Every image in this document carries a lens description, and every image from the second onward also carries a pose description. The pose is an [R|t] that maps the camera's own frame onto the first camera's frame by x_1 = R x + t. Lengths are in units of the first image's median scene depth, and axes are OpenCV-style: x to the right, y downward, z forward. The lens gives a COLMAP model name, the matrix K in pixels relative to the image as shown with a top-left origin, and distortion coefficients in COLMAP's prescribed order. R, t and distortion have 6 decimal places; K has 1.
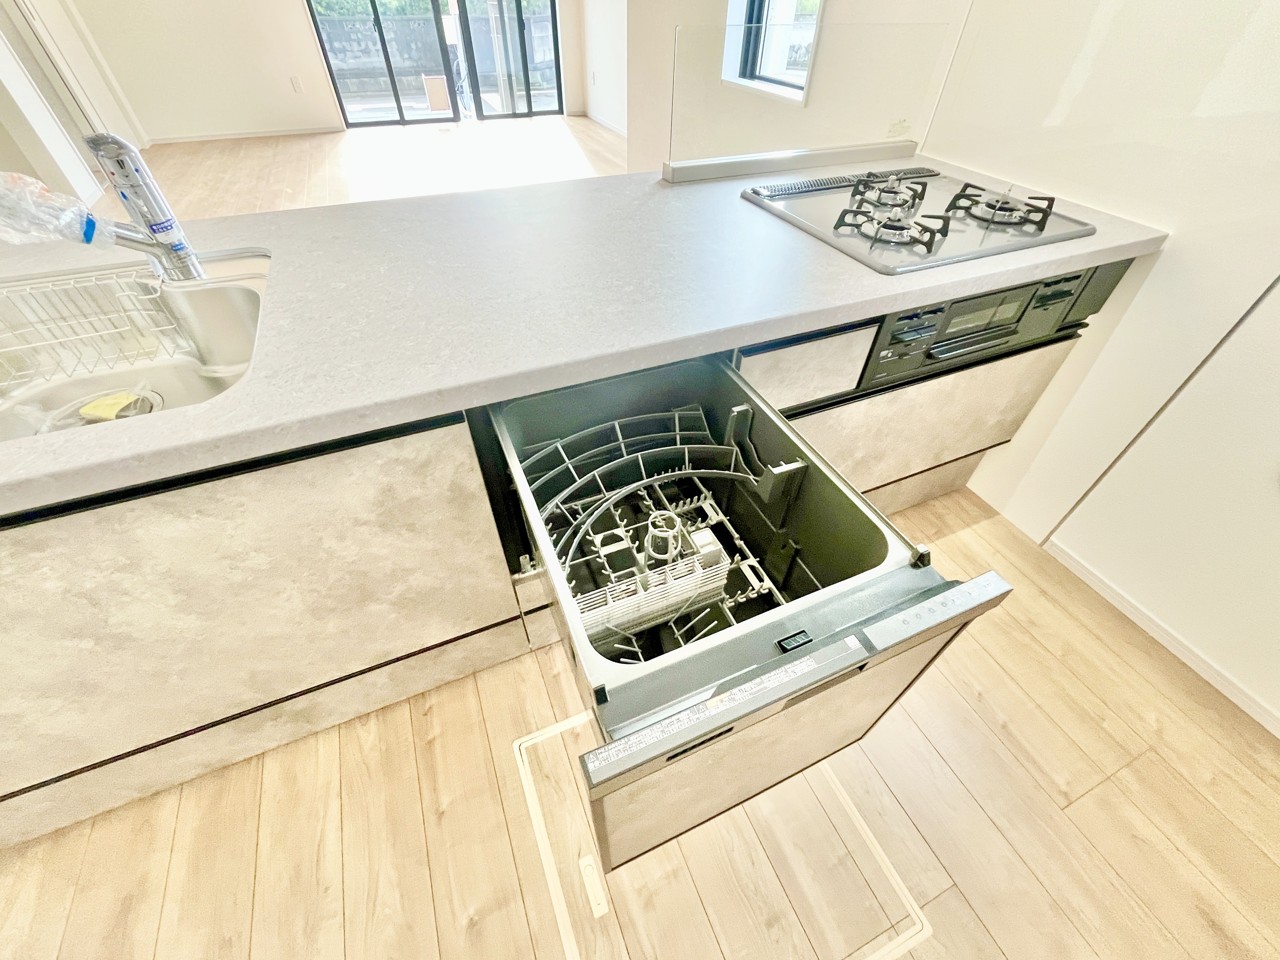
lens RADIAL K [[517.4, 0, 637.8], [0, 517.4, 480.1], [0, 0, 1]] dist [-0.004435, 0.000167]
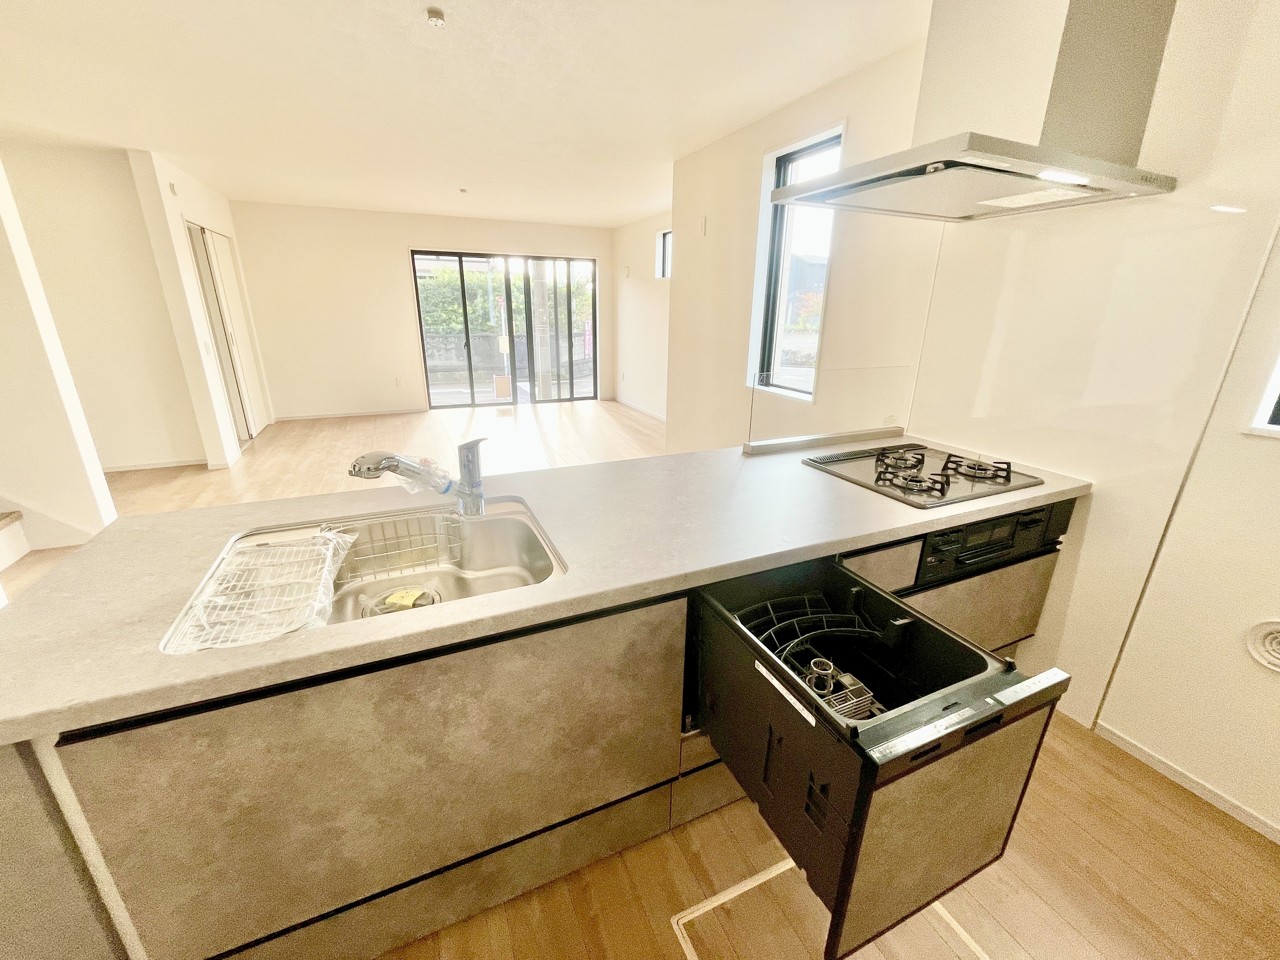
lens RADIAL K [[517.4, 0, 639.3], [0, 517.4, 479.3], [0, 0, 1]] dist [-0.004435, 0.000167]
pose [[0.999909, -0.006374, 0.011916, -0.306516], [0.010936, 0.899687, -0.436398, 0.153486], [-0.007939, 0.436488, 0.899675, -0.344680]]
